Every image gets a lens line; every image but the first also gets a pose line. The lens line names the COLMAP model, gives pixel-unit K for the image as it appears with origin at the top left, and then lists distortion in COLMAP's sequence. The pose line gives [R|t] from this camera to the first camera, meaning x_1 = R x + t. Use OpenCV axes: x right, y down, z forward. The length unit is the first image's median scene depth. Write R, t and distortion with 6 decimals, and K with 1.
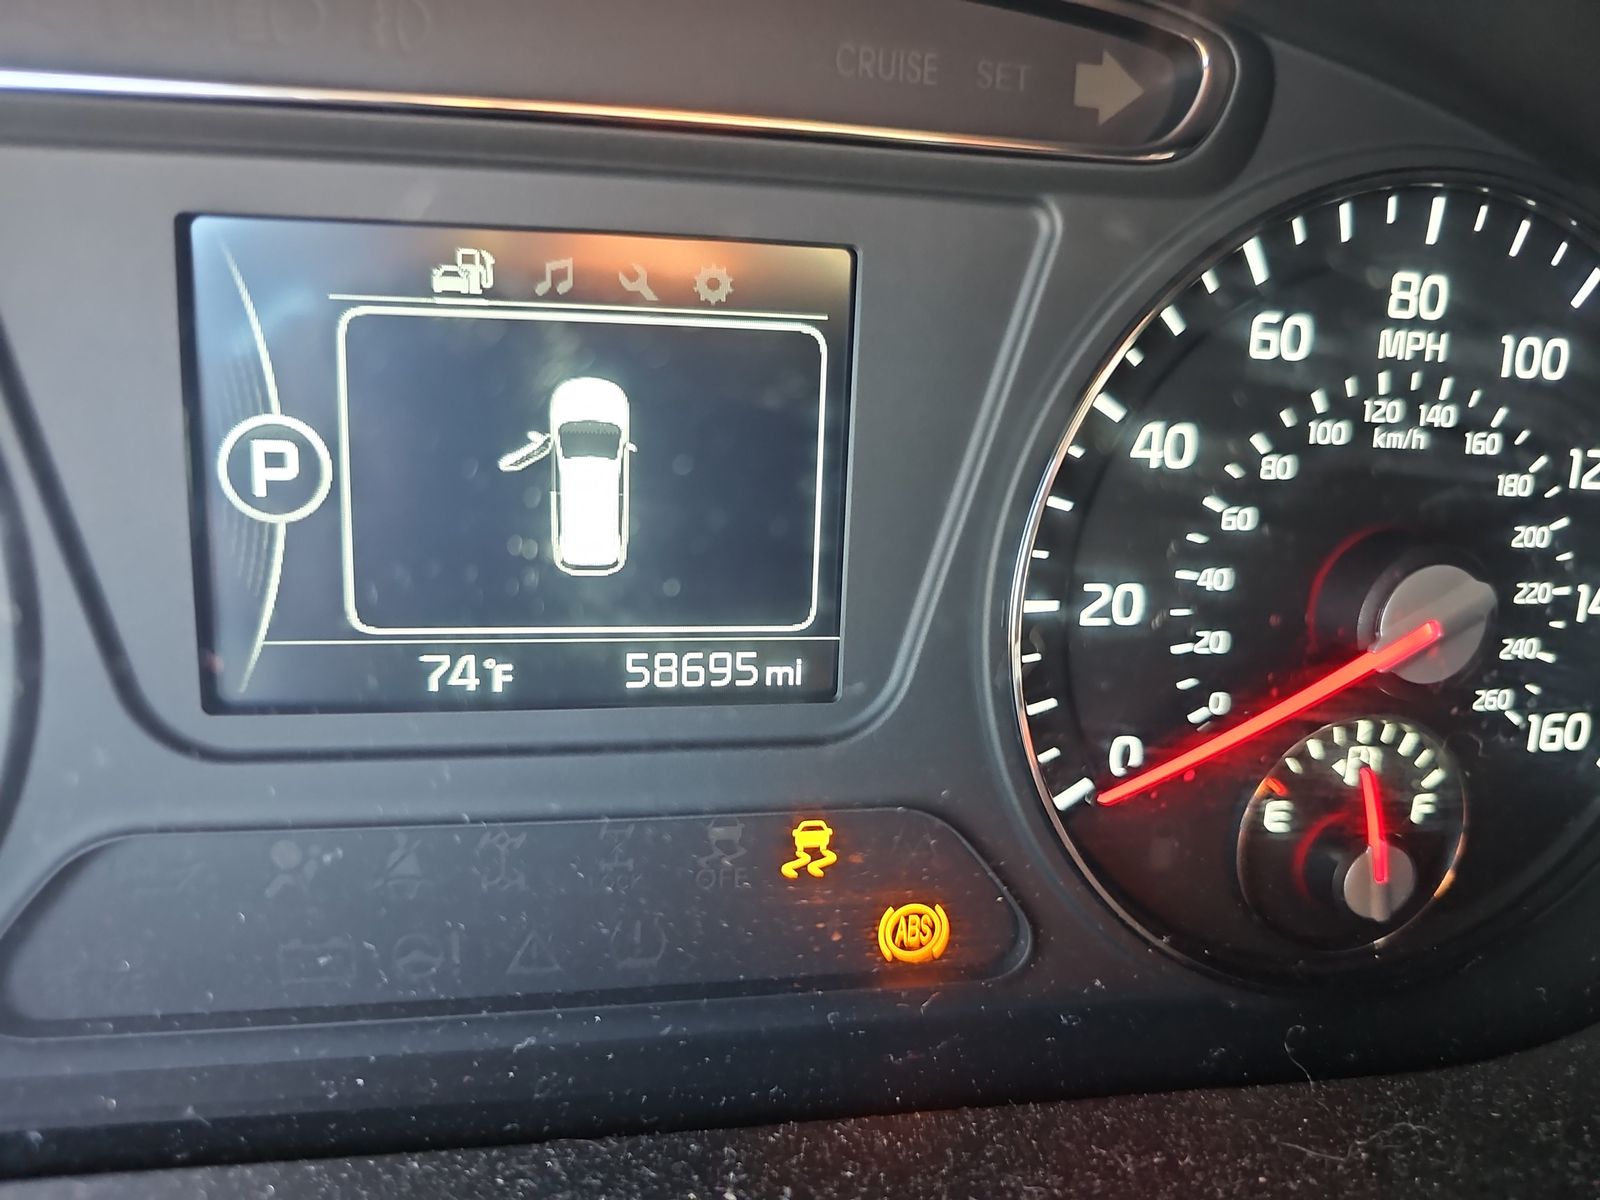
lens RADIAL K [[1077.1, 0, 800.0], [0, 1077.1, 600.0], [0, 0, 1]] dist [0.033601, -0.062019]
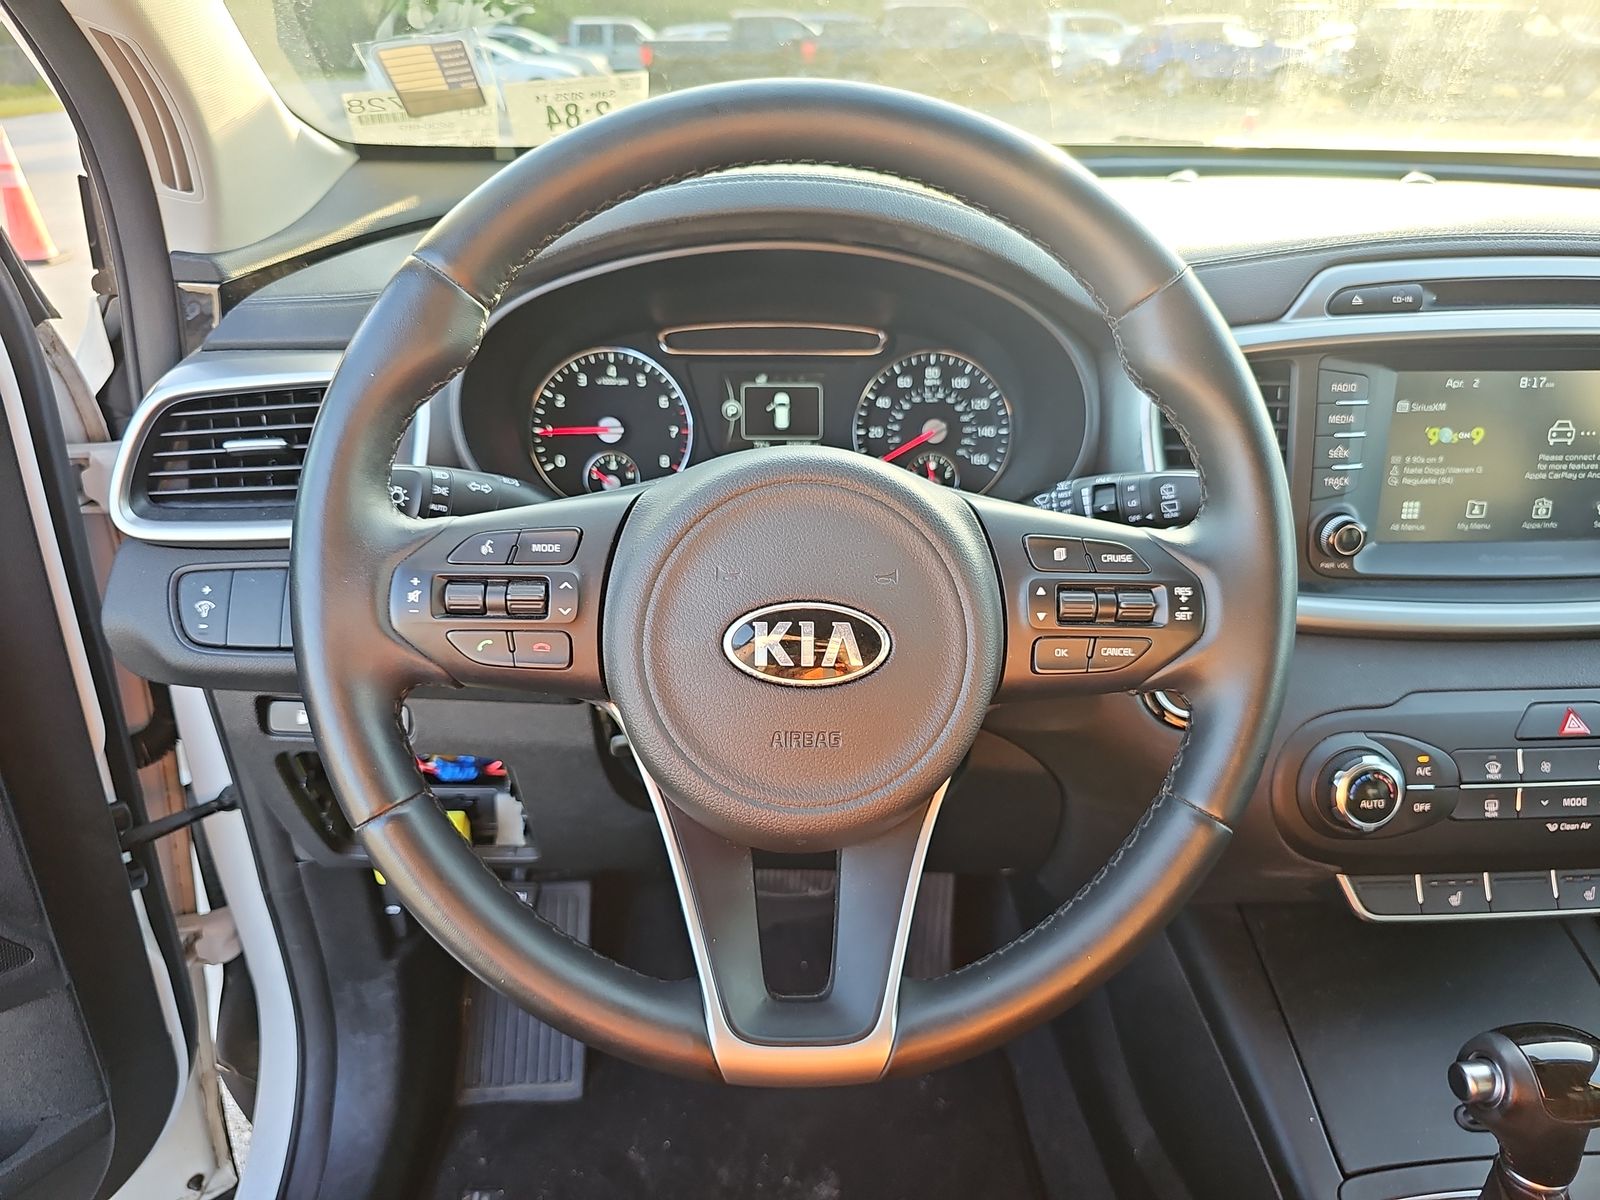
lens RADIAL K [[1077.1, 0, 800.0], [0, 1077.1, 600.0], [0, 0, 1]] dist [0.033601, -0.062019]
pose [[0.994172, -0.022346, -0.105462, 0.468414], [0.021769, 0.999741, -0.006619, 0.887129], [0.105582, 0.004285, 0.994401, -4.496808]]
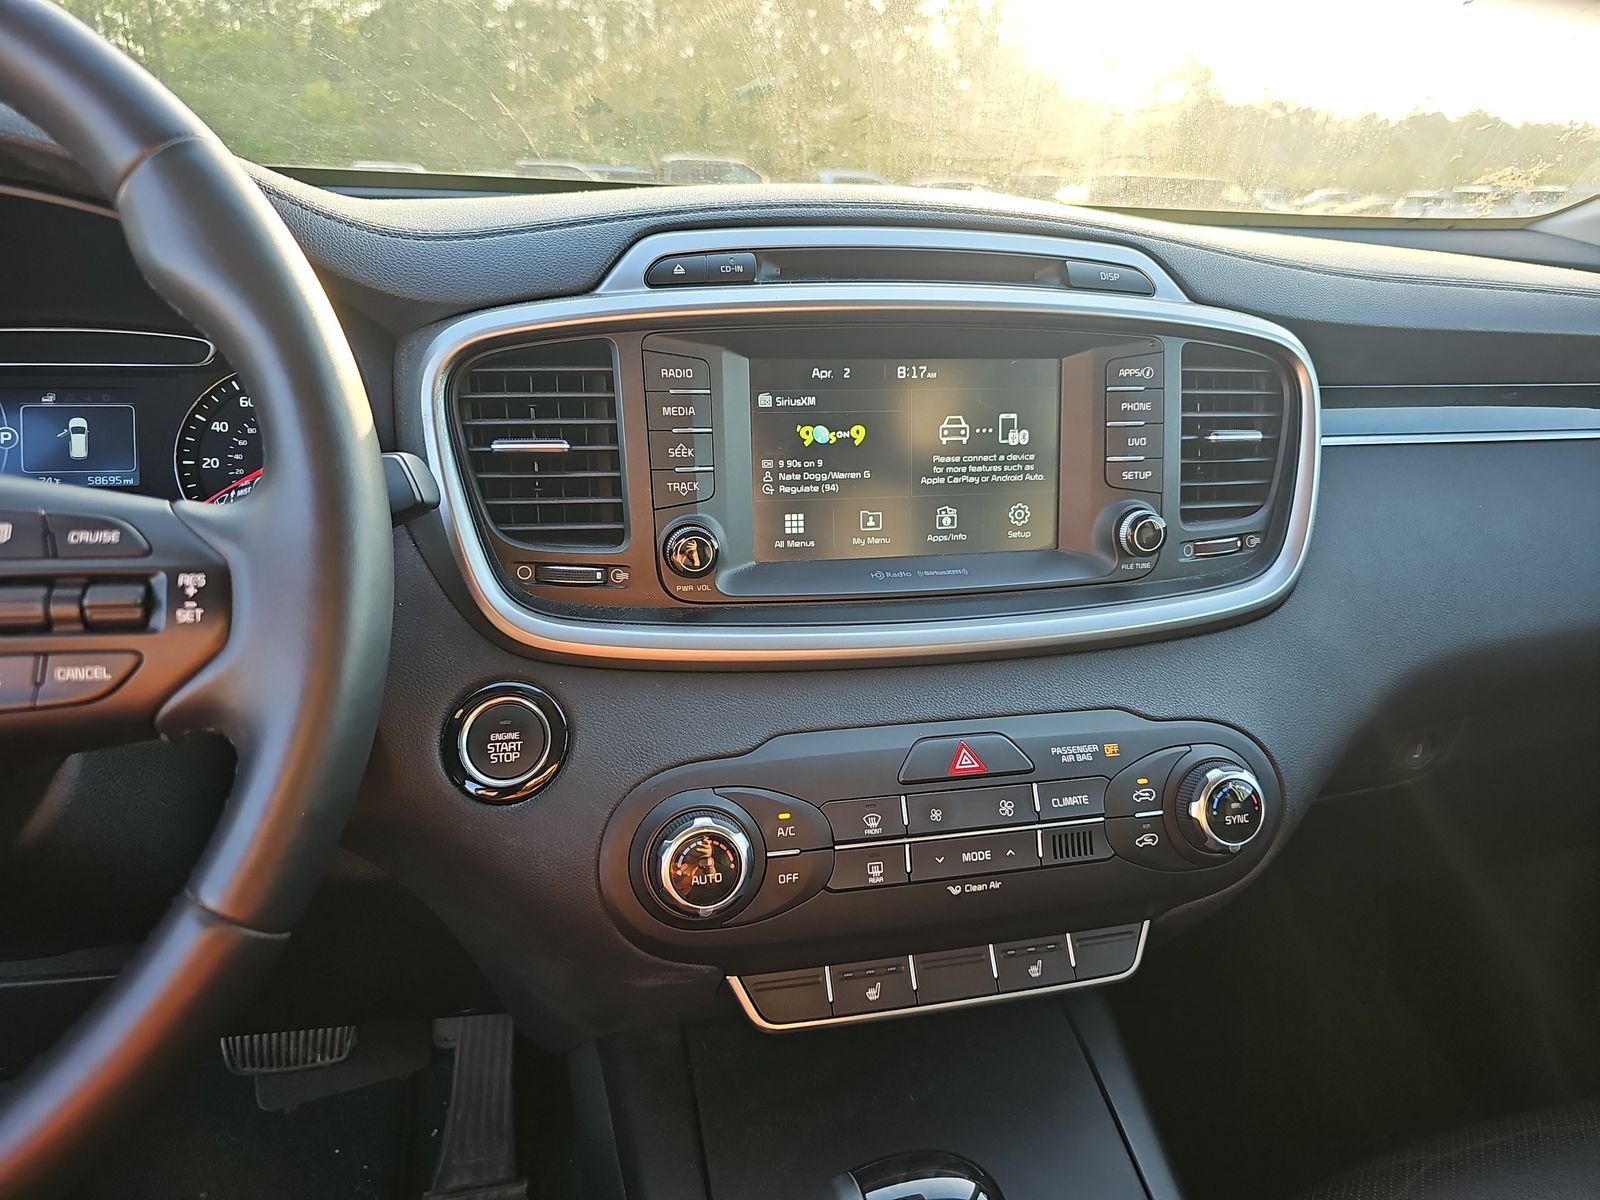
lens RADIAL K [[1077.1, 0, 800.0], [0, 1077.1, 600.0], [0, 0, 1]] dist [0.033601, -0.062019]
pose [[0.993382, -0.073365, 0.088368, 2.241070], [0.082928, 0.990475, -0.109916, 1.237793], [-0.079462, 0.116517, 0.990005, -3.472010]]
